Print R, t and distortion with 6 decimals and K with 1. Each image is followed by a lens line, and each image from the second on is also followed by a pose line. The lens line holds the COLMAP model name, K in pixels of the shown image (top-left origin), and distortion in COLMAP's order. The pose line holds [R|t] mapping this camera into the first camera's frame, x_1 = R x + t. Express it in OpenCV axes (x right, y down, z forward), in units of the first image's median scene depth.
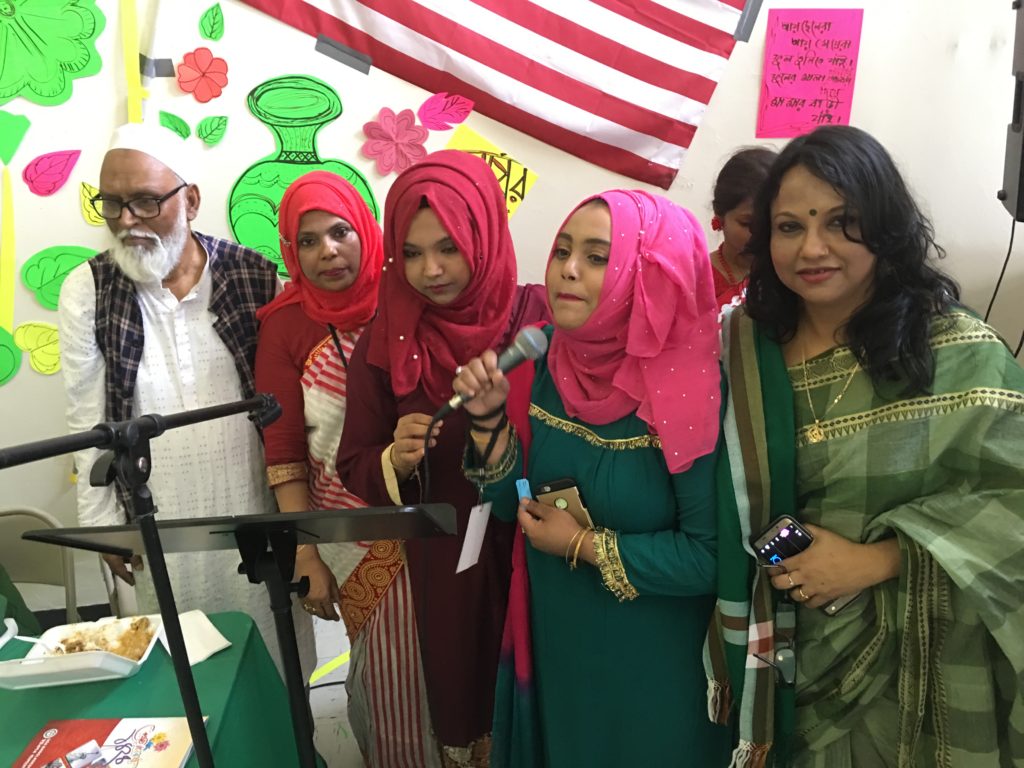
lens RADIAL K [[871.3, 0, 510.9], [0, 871.3, 379.5], [0, 0, 1]] dist [0.079387, -0.112157]
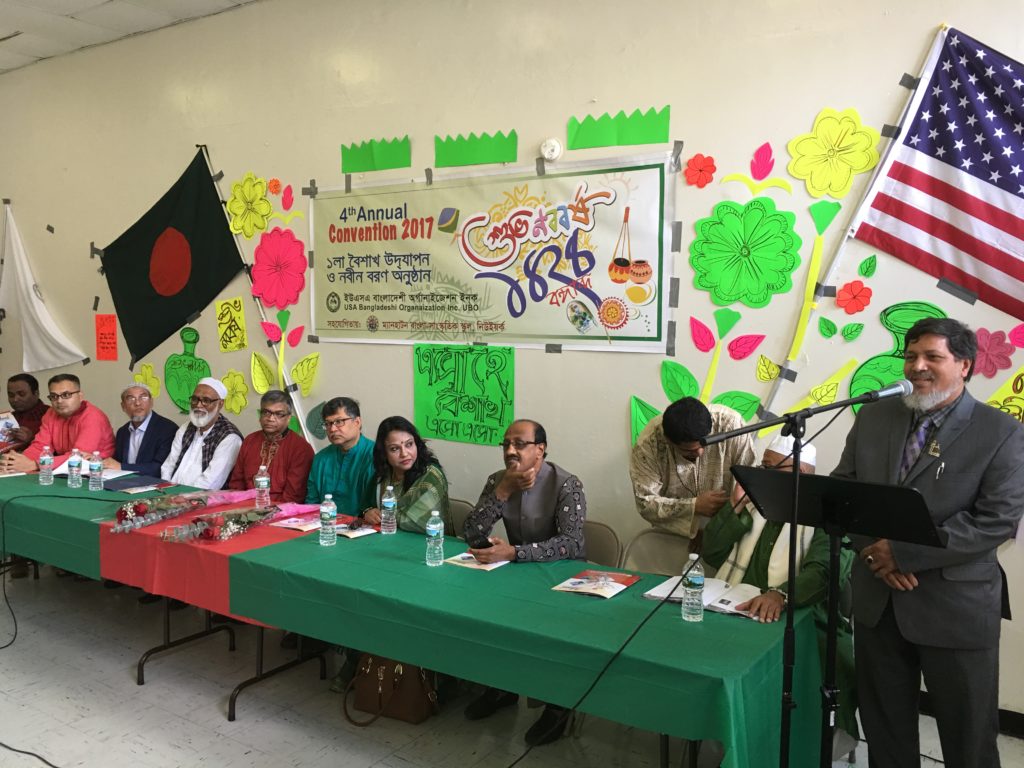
lens RADIAL K [[871.3, 0, 508.9], [0, 871.3, 373.2], [0, 0, 1]] dist [0.079387, -0.112157]
pose [[0.774901, 0.130309, -0.618505, 0.149582], [-0.279350, 0.948372, -0.150181, 0.177002], [0.567003, 0.289154, 0.771296, -0.481931]]
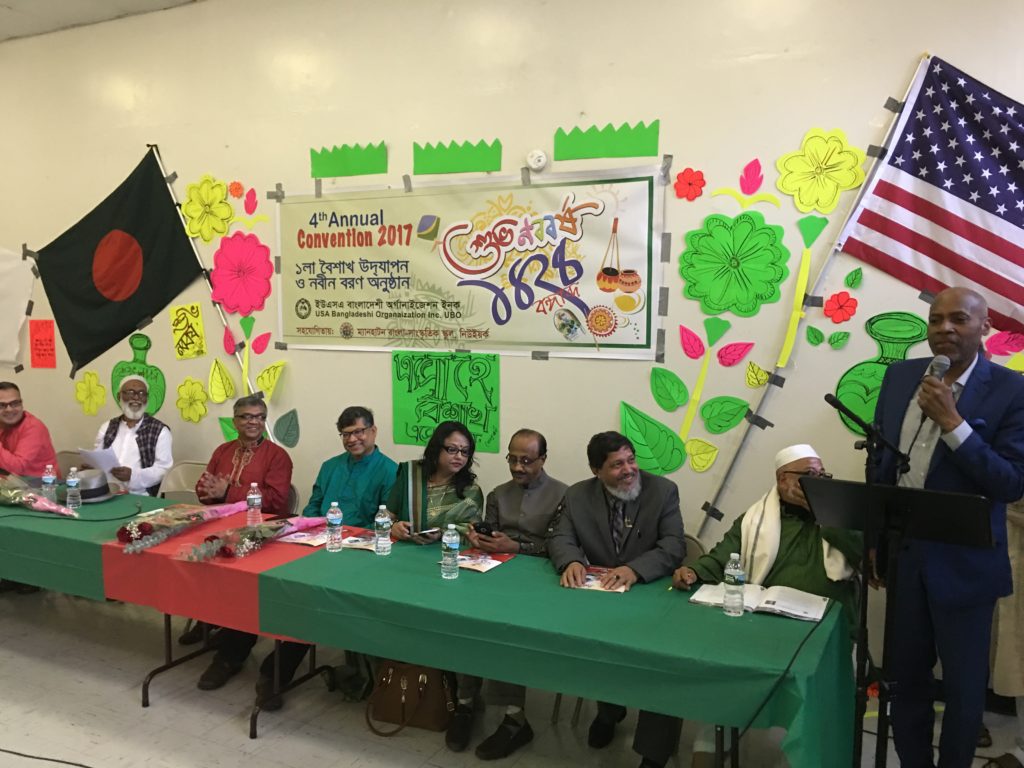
lens RADIAL K [[871.3, 0, 495.6], [0, 871.3, 381.4], [0, 0, 1]] dist [0.079387, -0.112157]
pose [[0.841549, 0.130067, -0.524288, -0.012621], [-0.249456, 0.954463, -0.163621, 0.208829], [0.479132, 0.268482, 0.835673, -0.622792]]
